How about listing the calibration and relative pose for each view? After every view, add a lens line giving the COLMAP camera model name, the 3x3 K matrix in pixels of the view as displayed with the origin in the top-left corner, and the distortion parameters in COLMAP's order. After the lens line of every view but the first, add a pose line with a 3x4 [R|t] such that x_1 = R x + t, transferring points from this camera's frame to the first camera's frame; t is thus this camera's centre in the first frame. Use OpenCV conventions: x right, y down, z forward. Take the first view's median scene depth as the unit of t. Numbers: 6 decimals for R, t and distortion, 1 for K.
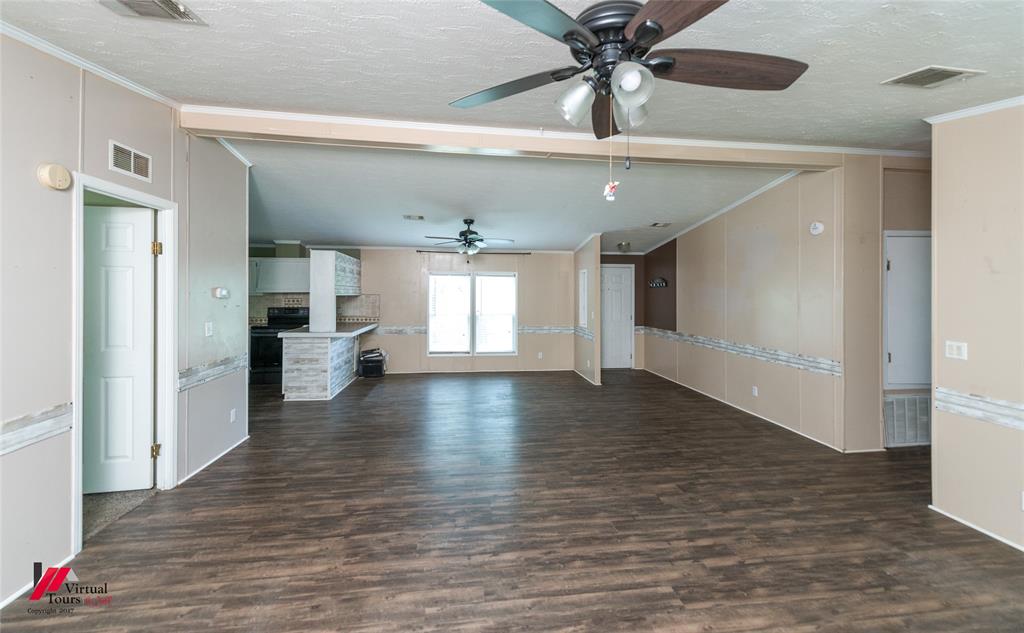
lens RADIAL K [[405.5, 0, 515.0], [0, 405.5, 283.1], [0, 0, 1]] dist [0.008626, -0.002809]
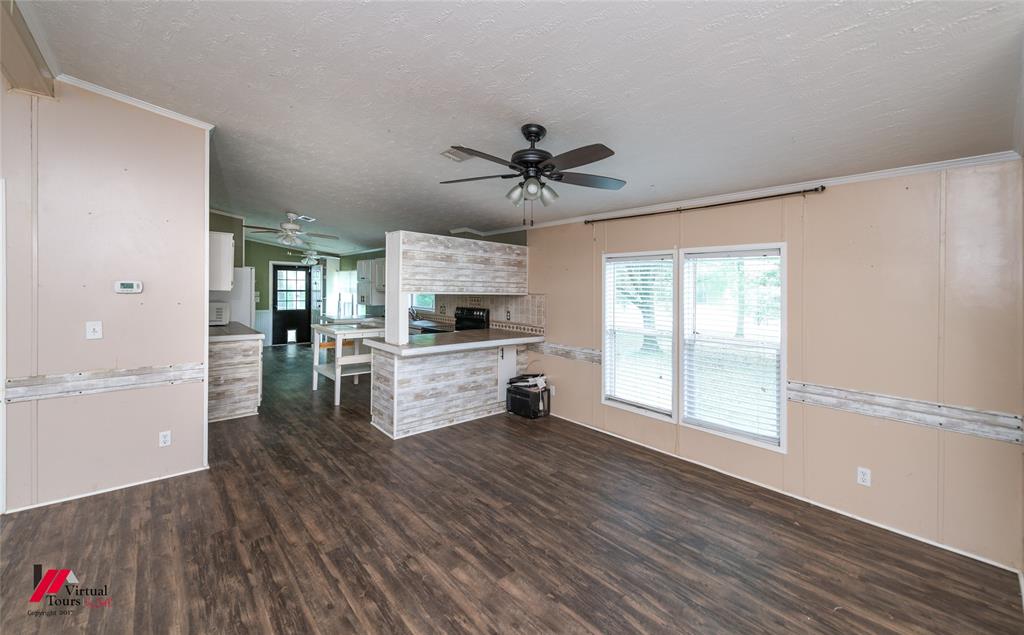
lens RADIAL K [[405.5, 0, 517.9], [0, 405.5, 282.0], [0, 0, 1]] dist [0.008626, -0.002809]
pose [[0.561738, -0.012421, -0.827222, 0.295710], [0.008259, 0.999922, -0.009406, 0.020830], [0.827274, -0.001548, 0.561796, 0.878989]]
